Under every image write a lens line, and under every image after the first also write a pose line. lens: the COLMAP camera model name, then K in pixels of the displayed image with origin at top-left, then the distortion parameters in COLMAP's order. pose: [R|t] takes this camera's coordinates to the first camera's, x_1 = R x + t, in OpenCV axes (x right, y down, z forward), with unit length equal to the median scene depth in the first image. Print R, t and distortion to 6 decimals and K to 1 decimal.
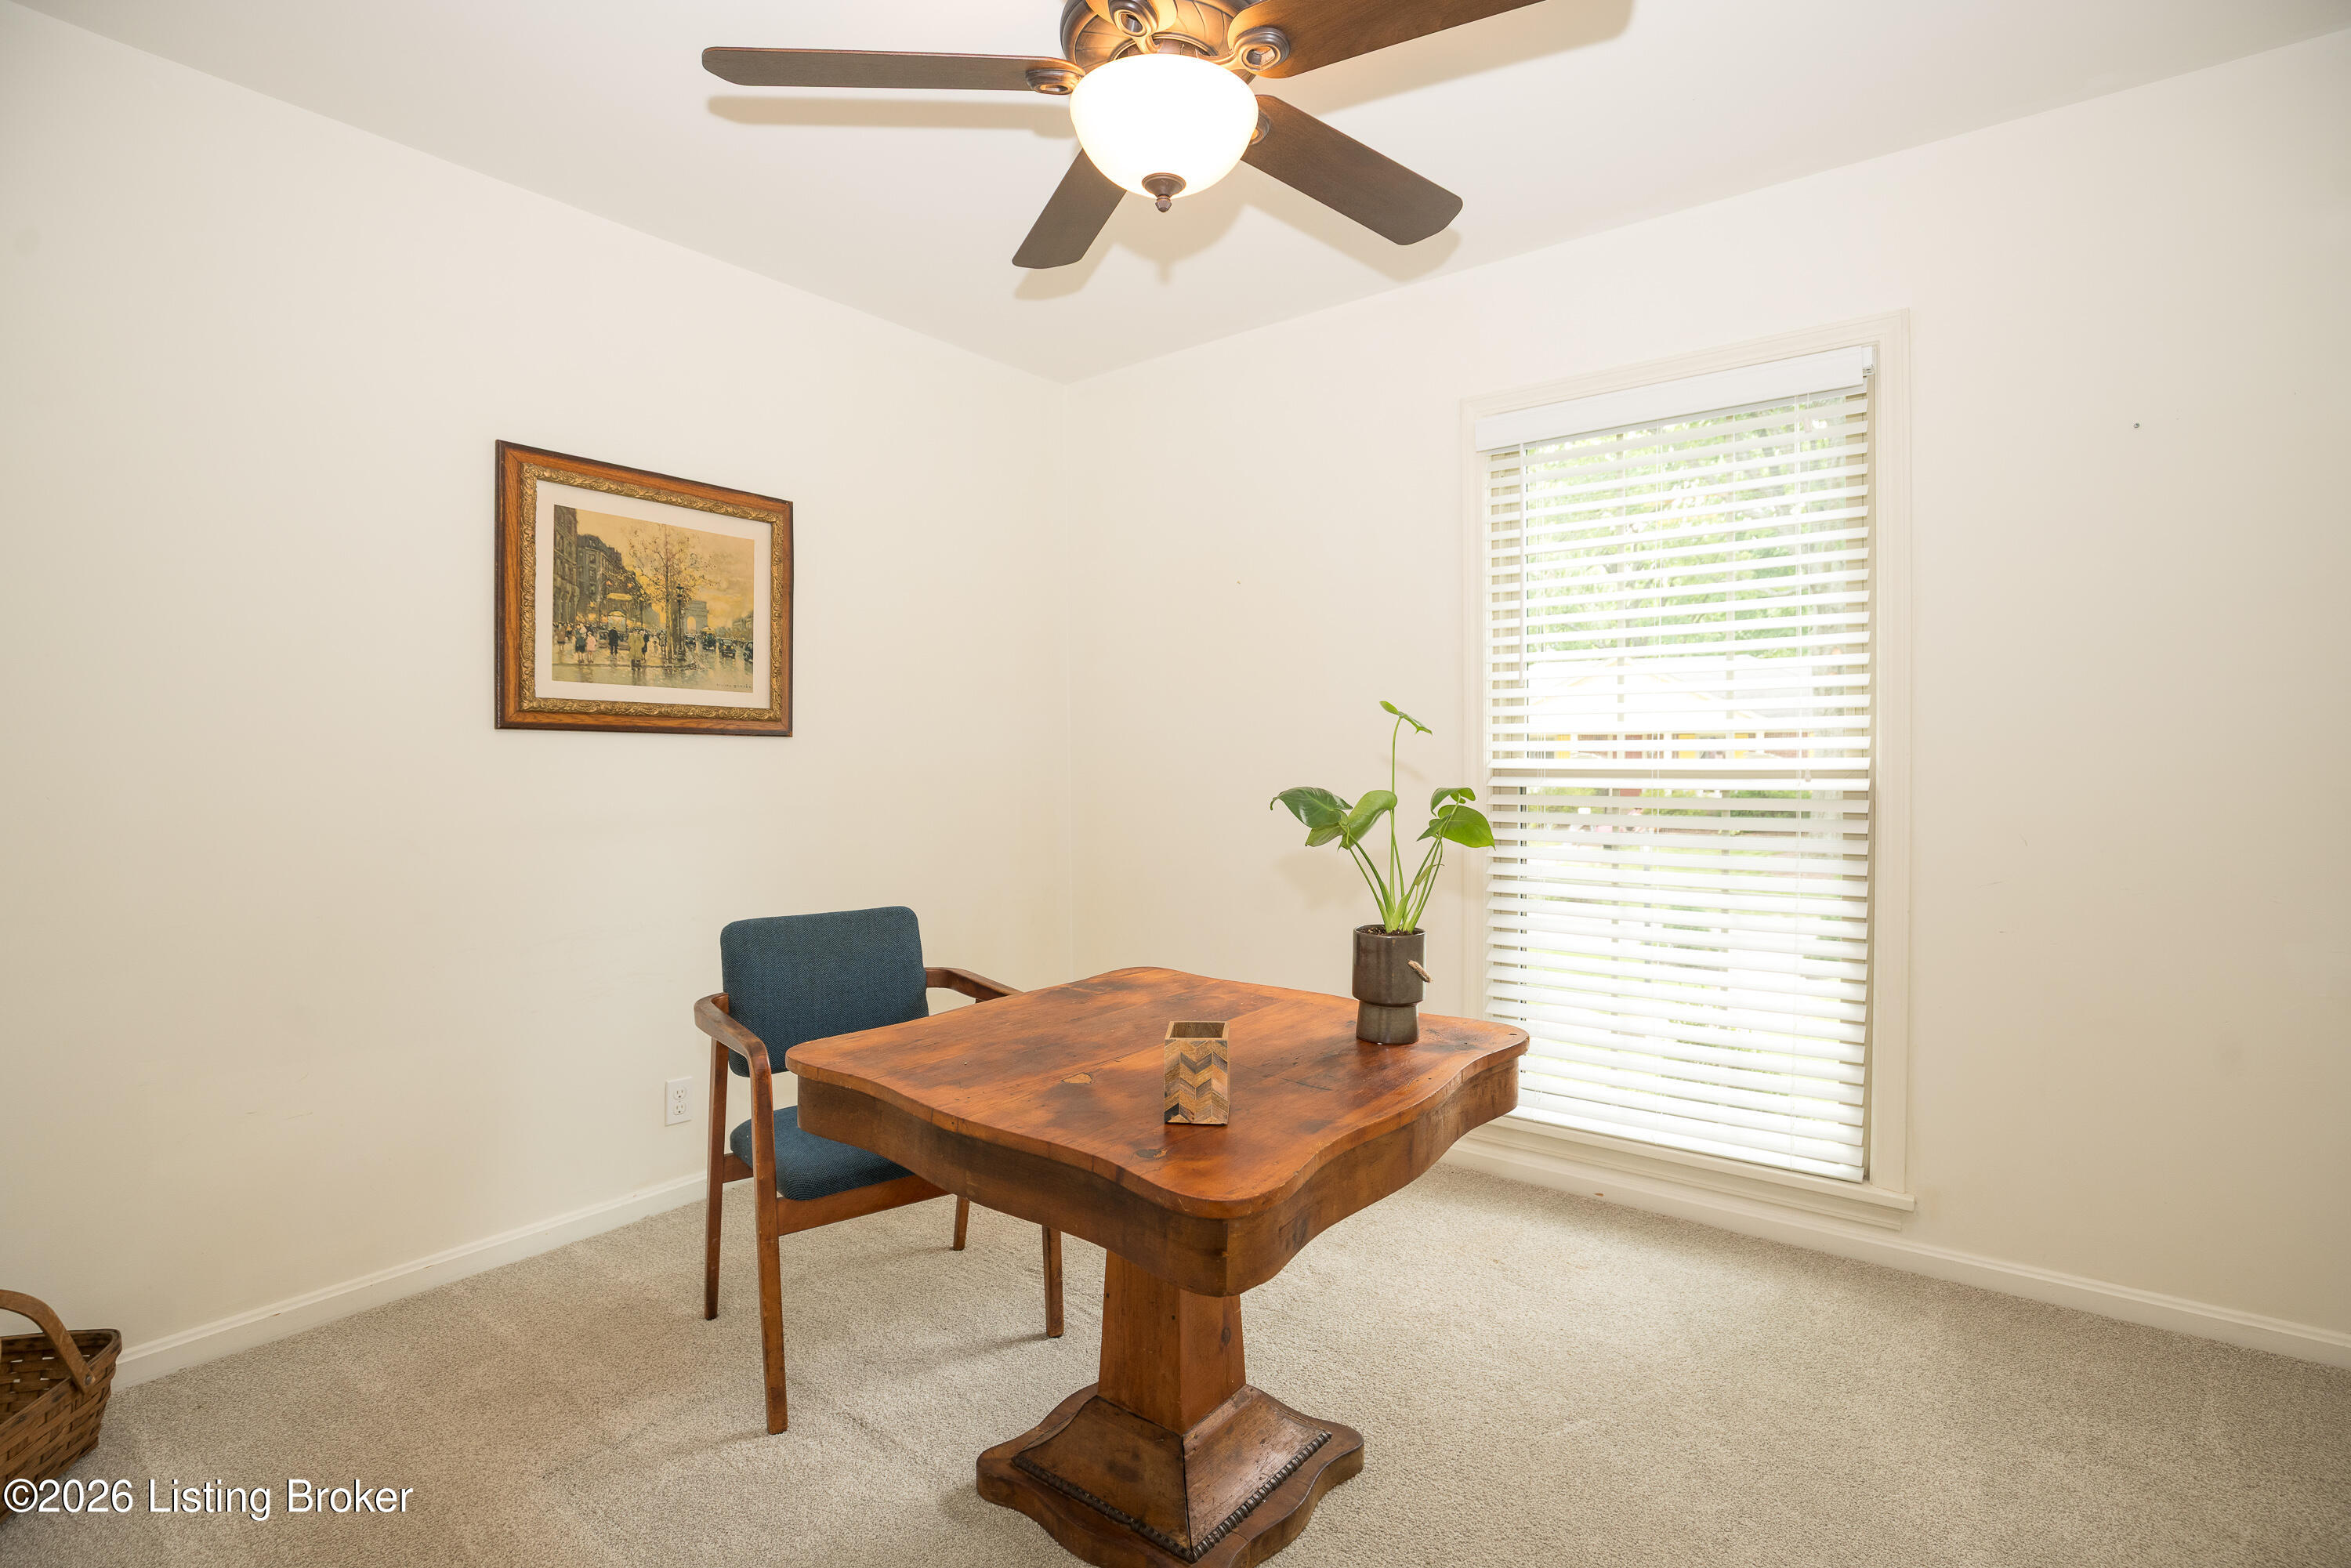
lens RADIAL K [[1100.0, 0, 1192.6], [0, 1100.0, 765.0], [0, 0, 1]] dist [-0.035153, 0.002447]
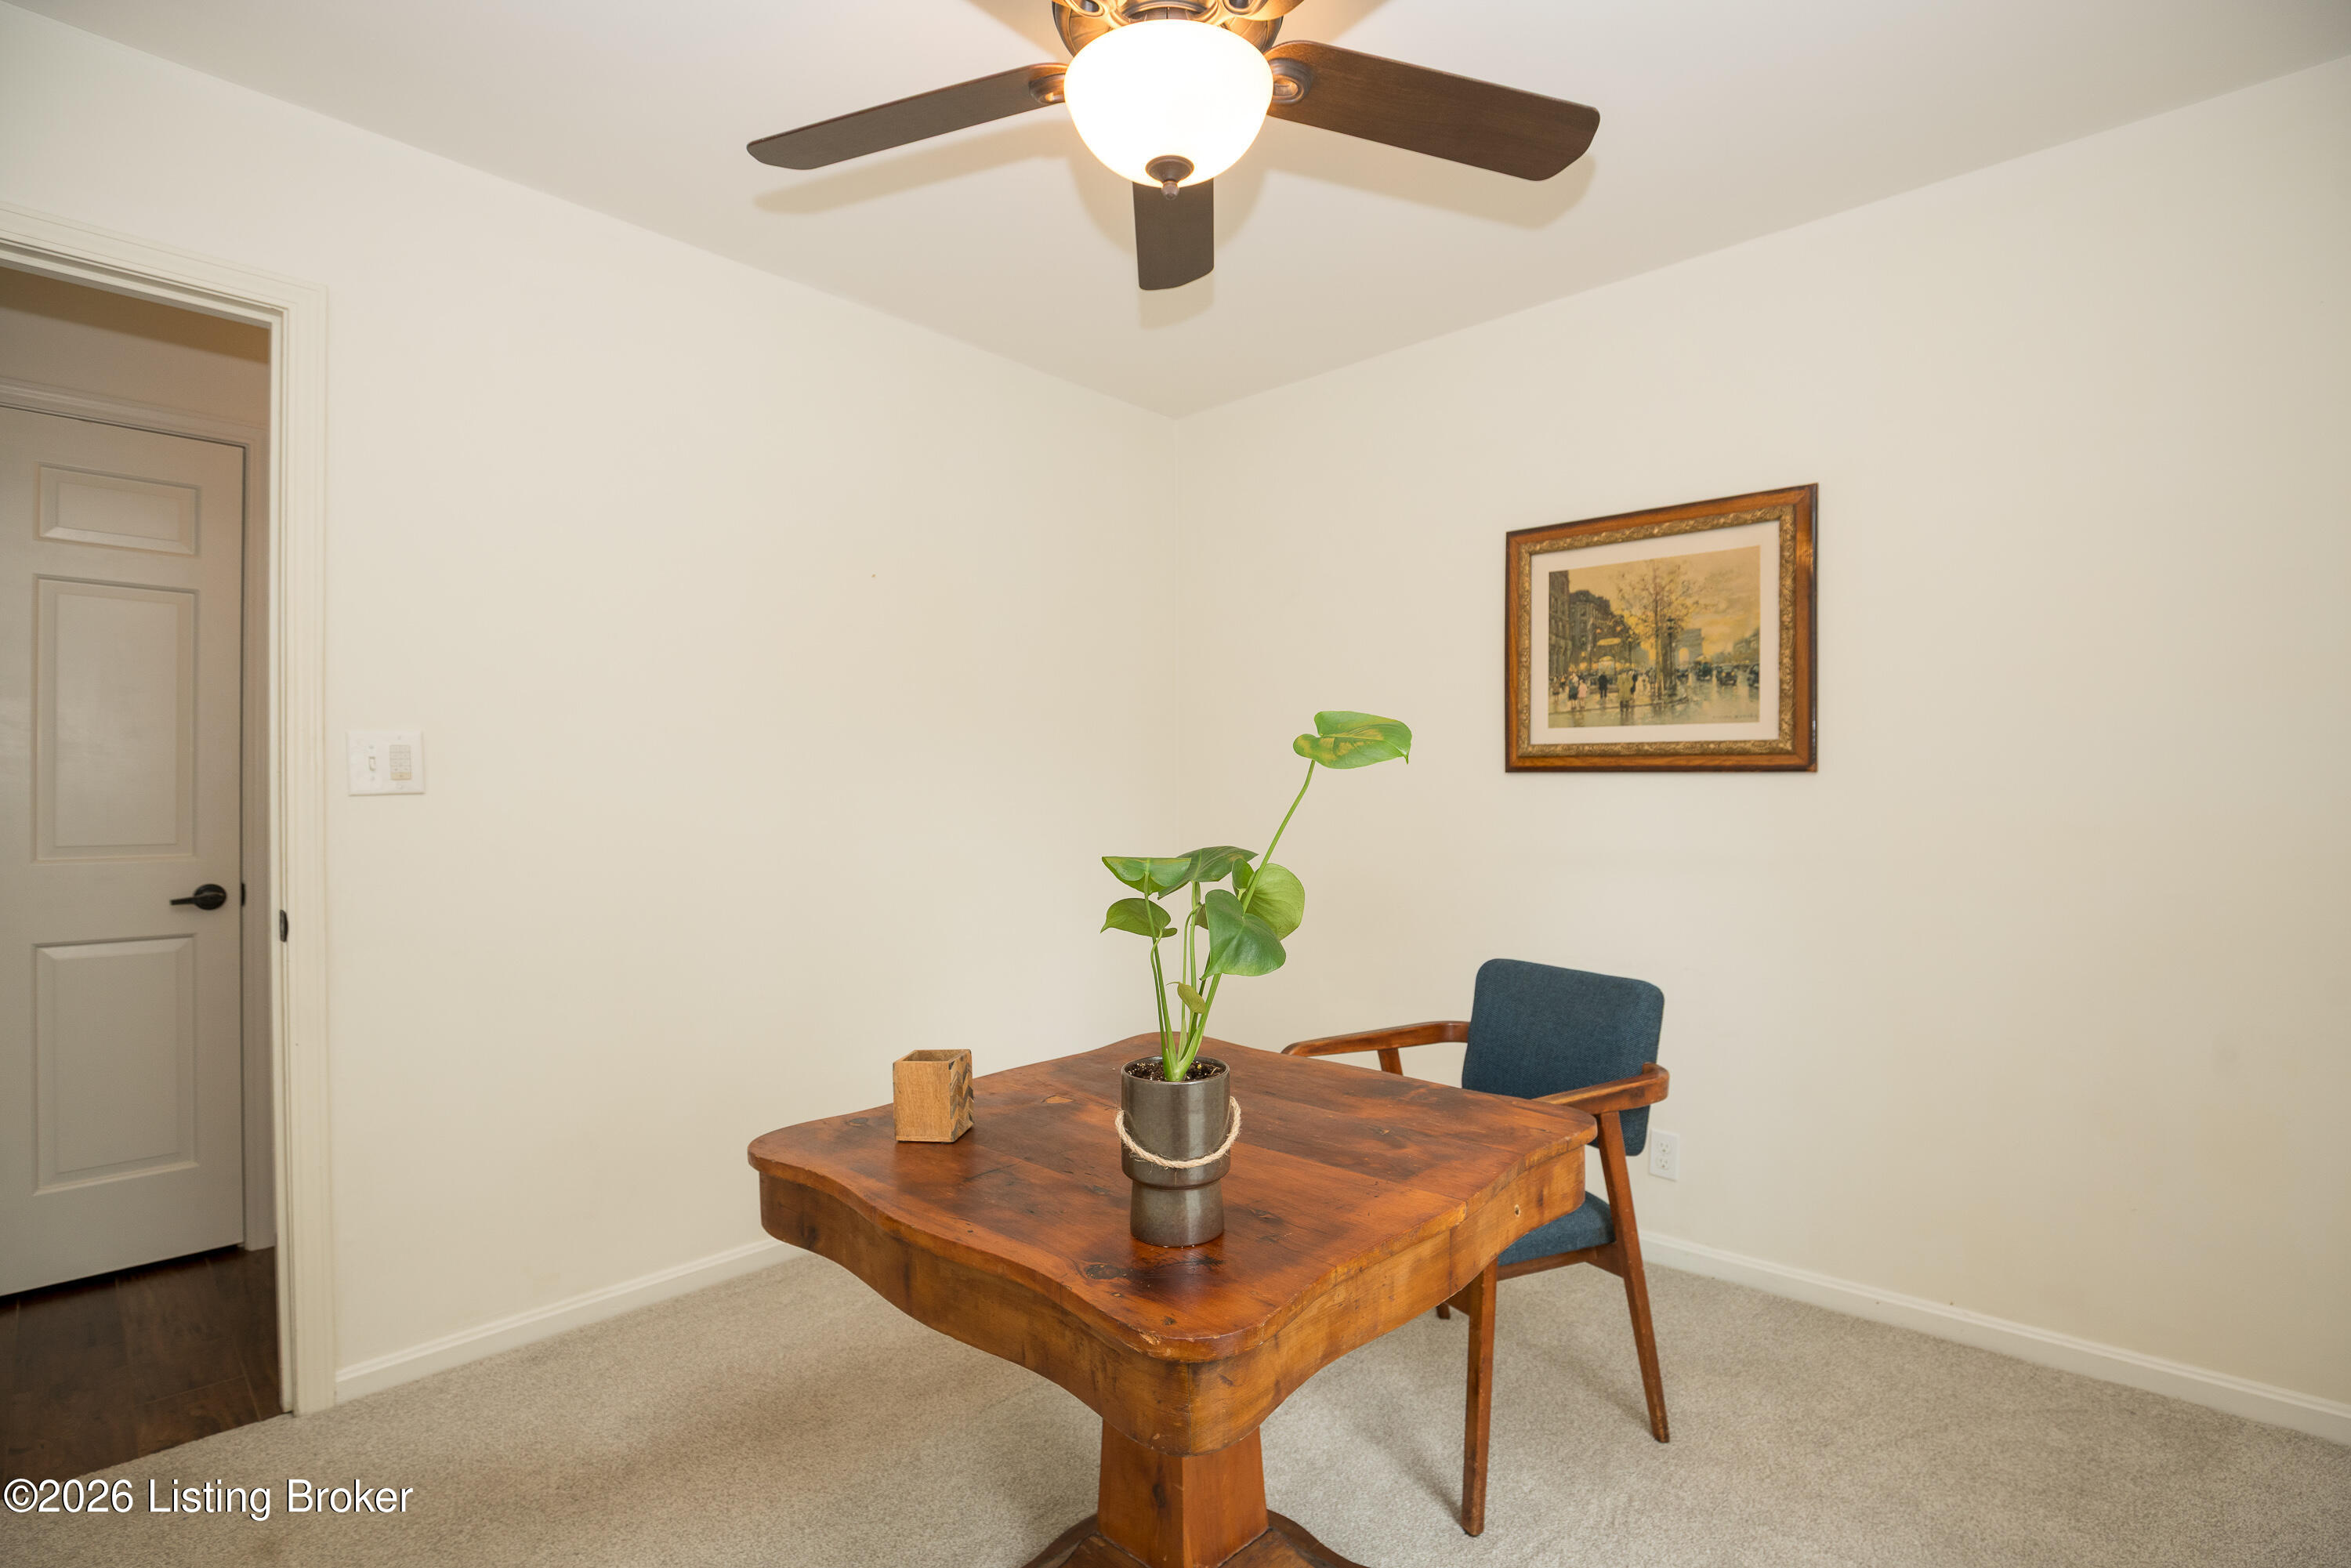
lens RADIAL K [[1100.0, 0, 1197.5], [0, 1100.0, 784.2], [0, 0, 1]] dist [-0.035153, 0.002447]
pose [[-0.077398, -0.007422, -0.996973, 0.536415], [-0.005927, 0.999958, -0.006984, -0.009013], [0.996983, 0.005368, -0.077439, 0.680958]]
